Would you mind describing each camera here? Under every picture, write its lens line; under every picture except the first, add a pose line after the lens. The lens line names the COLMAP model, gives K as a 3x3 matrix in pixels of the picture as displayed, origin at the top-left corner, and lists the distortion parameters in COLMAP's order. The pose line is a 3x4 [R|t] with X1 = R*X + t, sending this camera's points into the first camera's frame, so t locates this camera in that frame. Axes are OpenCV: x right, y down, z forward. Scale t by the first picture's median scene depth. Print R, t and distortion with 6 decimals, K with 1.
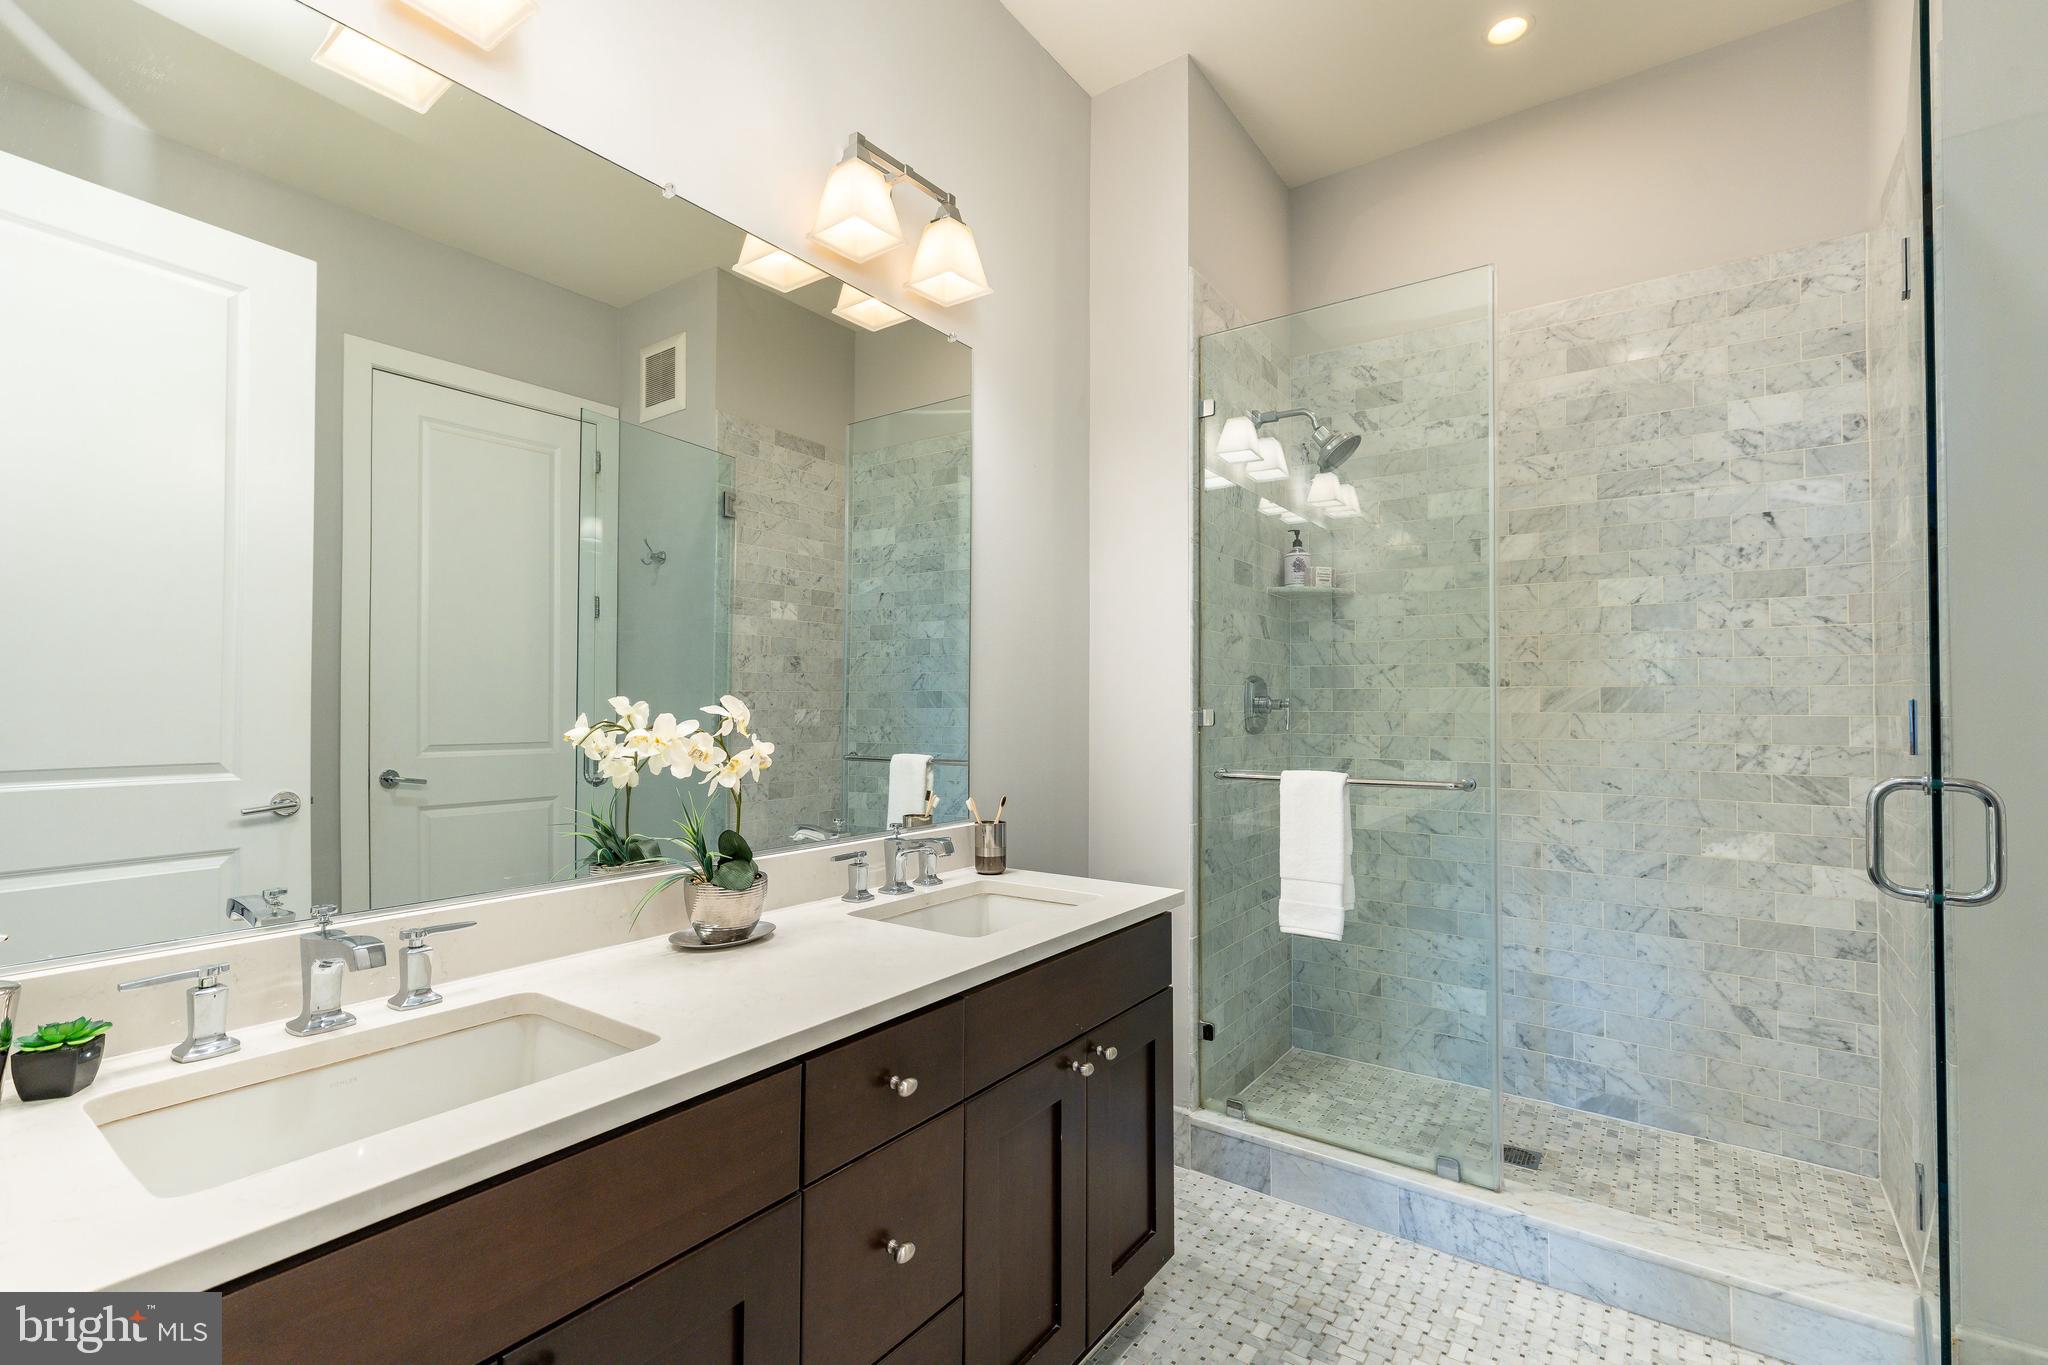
lens RADIAL K [[893.0, 0, 1018.9], [0, 893.0, 688.2], [0, 0, 1]] dist [0.001871, 0.000213]
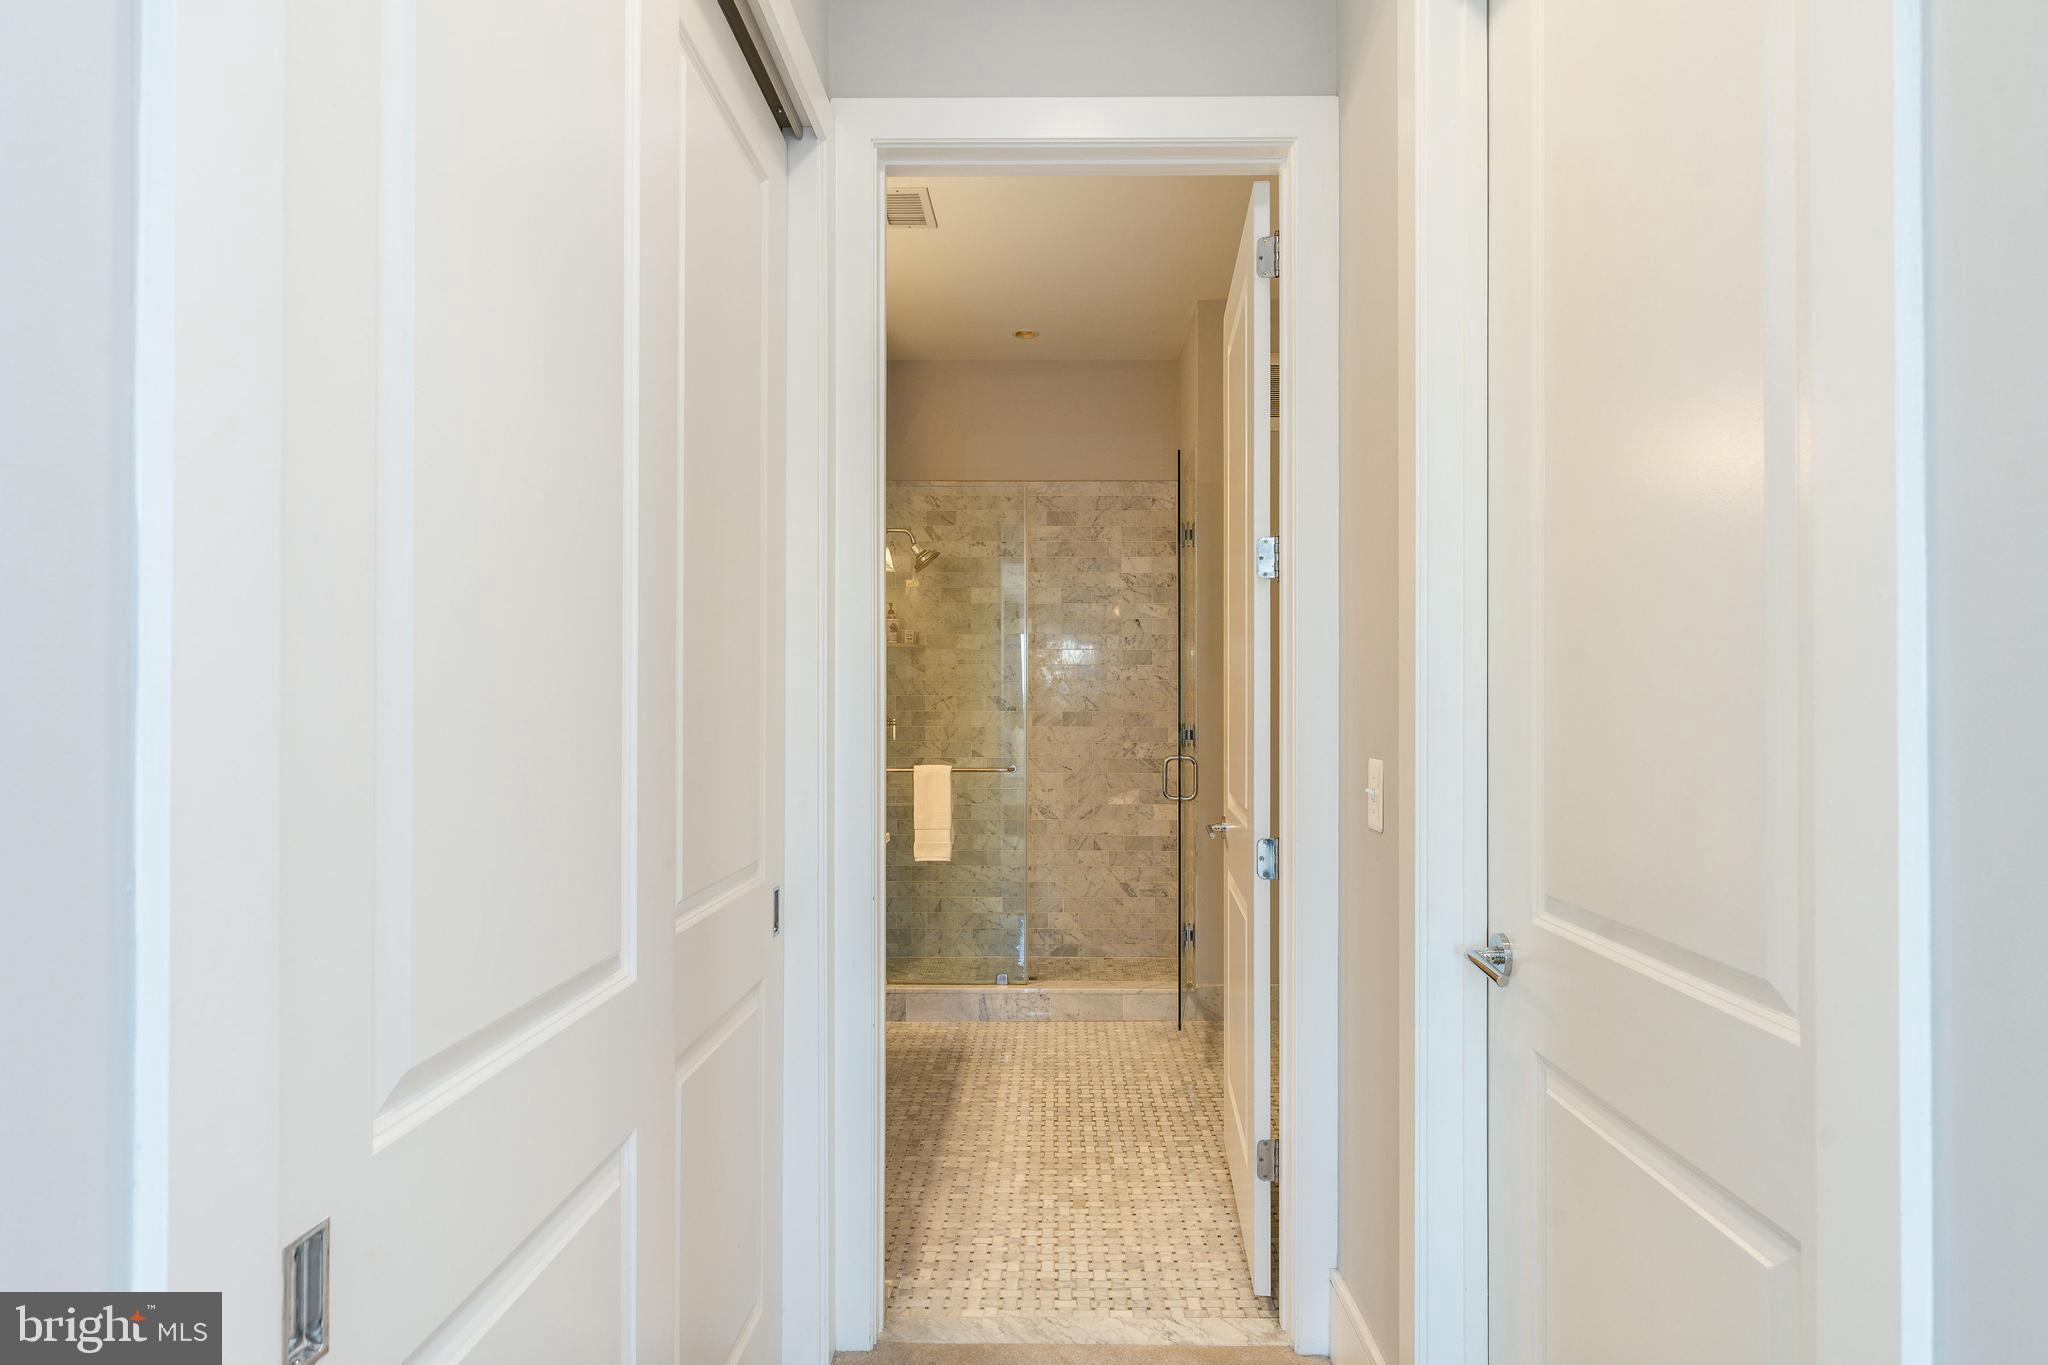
lens RADIAL K [[1069.7, 0, 1029.0], [0, 1069.7, 681.2], [0, 0, 1]] dist [-0.002885, -0.000308]
pose [[0.819973, 0.009688, 0.572320, -0.613019], [-0.009219, 0.999951, -0.003719, -0.053675], [-0.572328, -0.002226, 0.820022, -0.689268]]
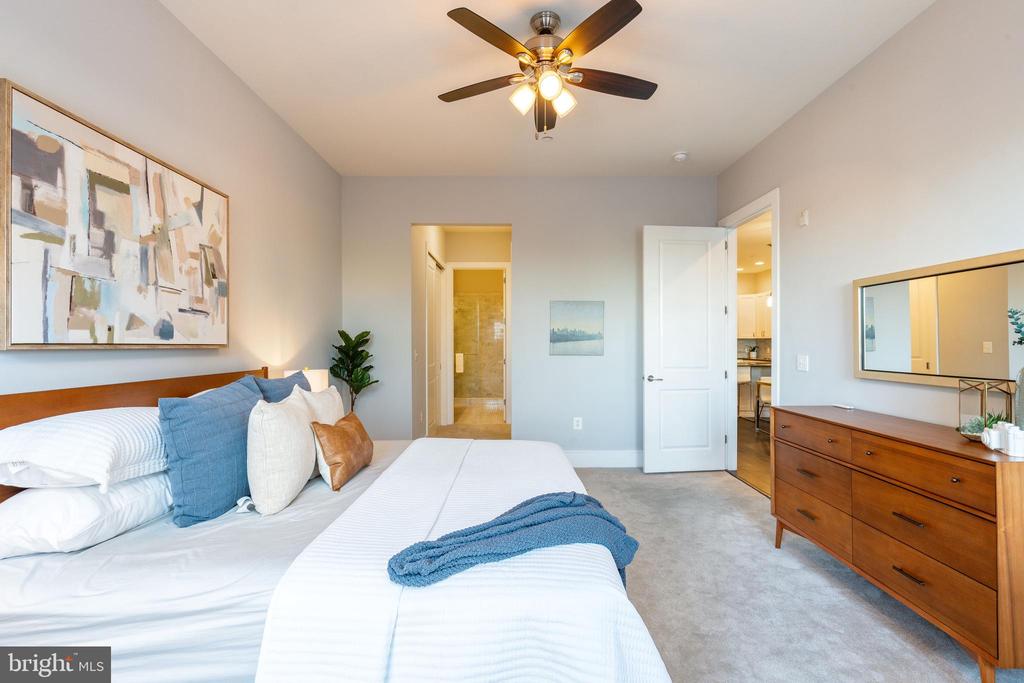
lens RADIAL K [[467.1, 0, 511.3], [0, 467.1, 339.4], [0, 0, 1]] dist [0.001229, 0.000157]
pose [[0.808495, 0.001107, 0.588502, -1.674502], [-0.009075, 0.999903, 0.010586, -0.077724], [-0.588434, -0.013899, 0.808426, -2.551106]]
